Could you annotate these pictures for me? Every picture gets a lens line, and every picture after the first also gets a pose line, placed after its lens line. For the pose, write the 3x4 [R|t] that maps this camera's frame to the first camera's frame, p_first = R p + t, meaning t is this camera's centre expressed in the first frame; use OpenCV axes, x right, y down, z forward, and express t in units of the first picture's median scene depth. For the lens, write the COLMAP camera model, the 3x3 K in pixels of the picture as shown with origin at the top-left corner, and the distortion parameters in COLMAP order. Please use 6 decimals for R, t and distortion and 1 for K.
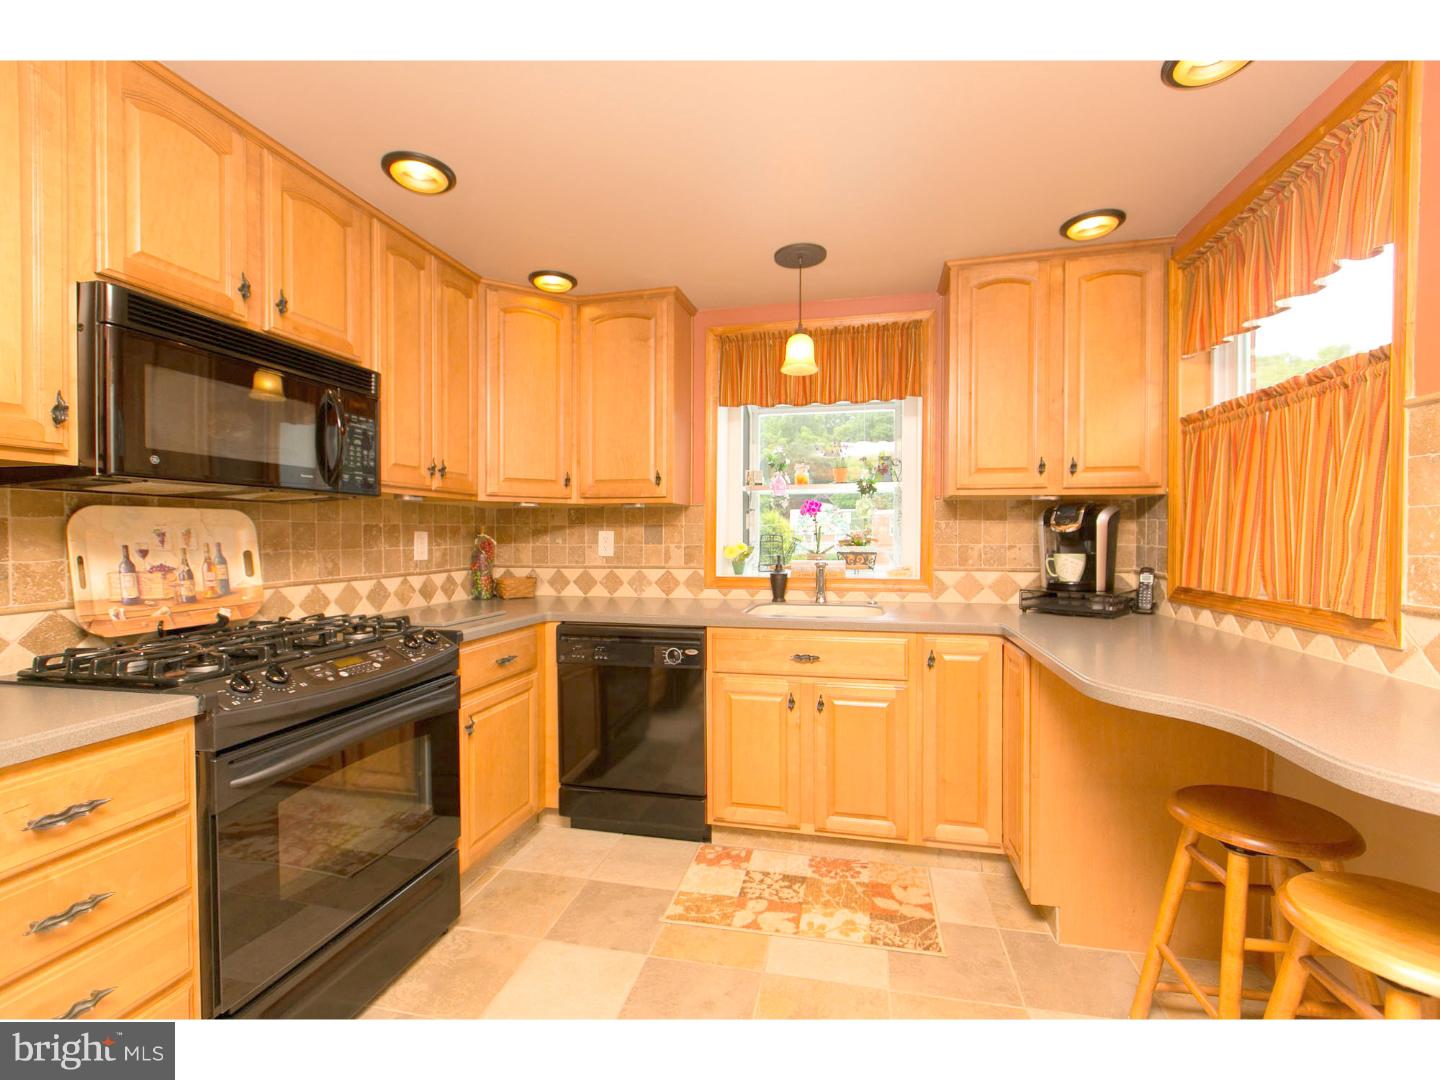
lens RADIAL K [[601.2, 0, 699.4], [0, 601.2, 552.4], [0, 0, 1]] dist [0.002301, -0.000996]
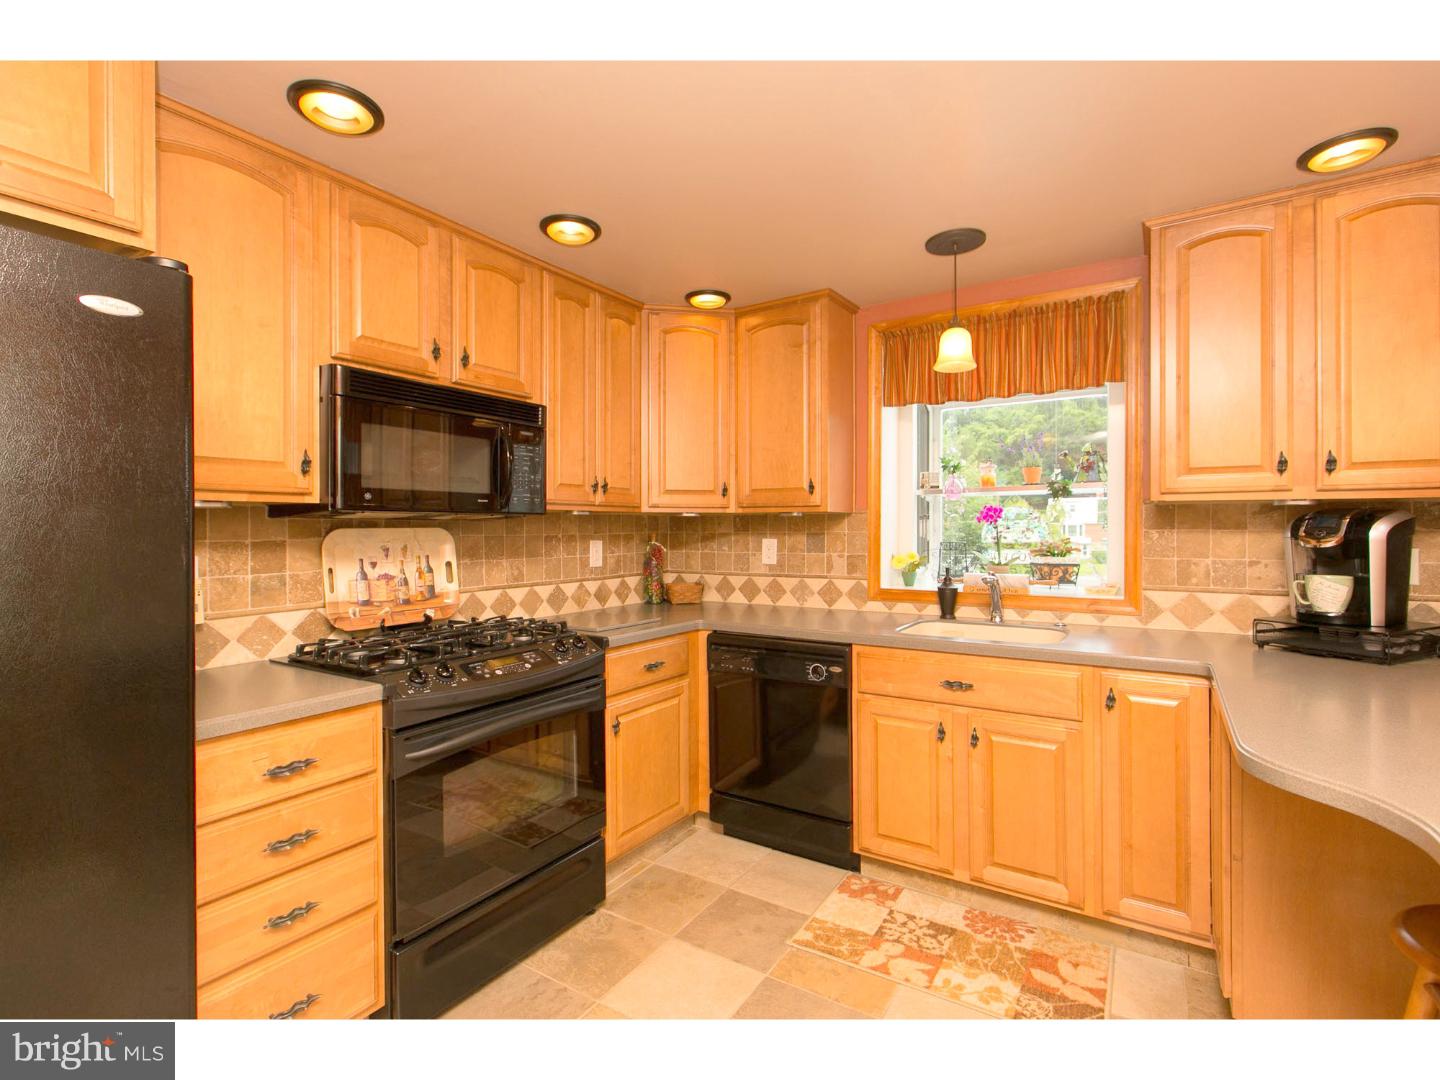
lens RADIAL K [[636.9, 0, 720.0], [0, 636.9, 540.0], [0, 0, 1]] dist [0.001281, -0.000045]
pose [[0.945565, 0.002973, -0.325421, 0.151773], [-0.006306, 0.999938, -0.009185, -0.032124], [0.325373, 0.010737, 0.945525, -0.023793]]
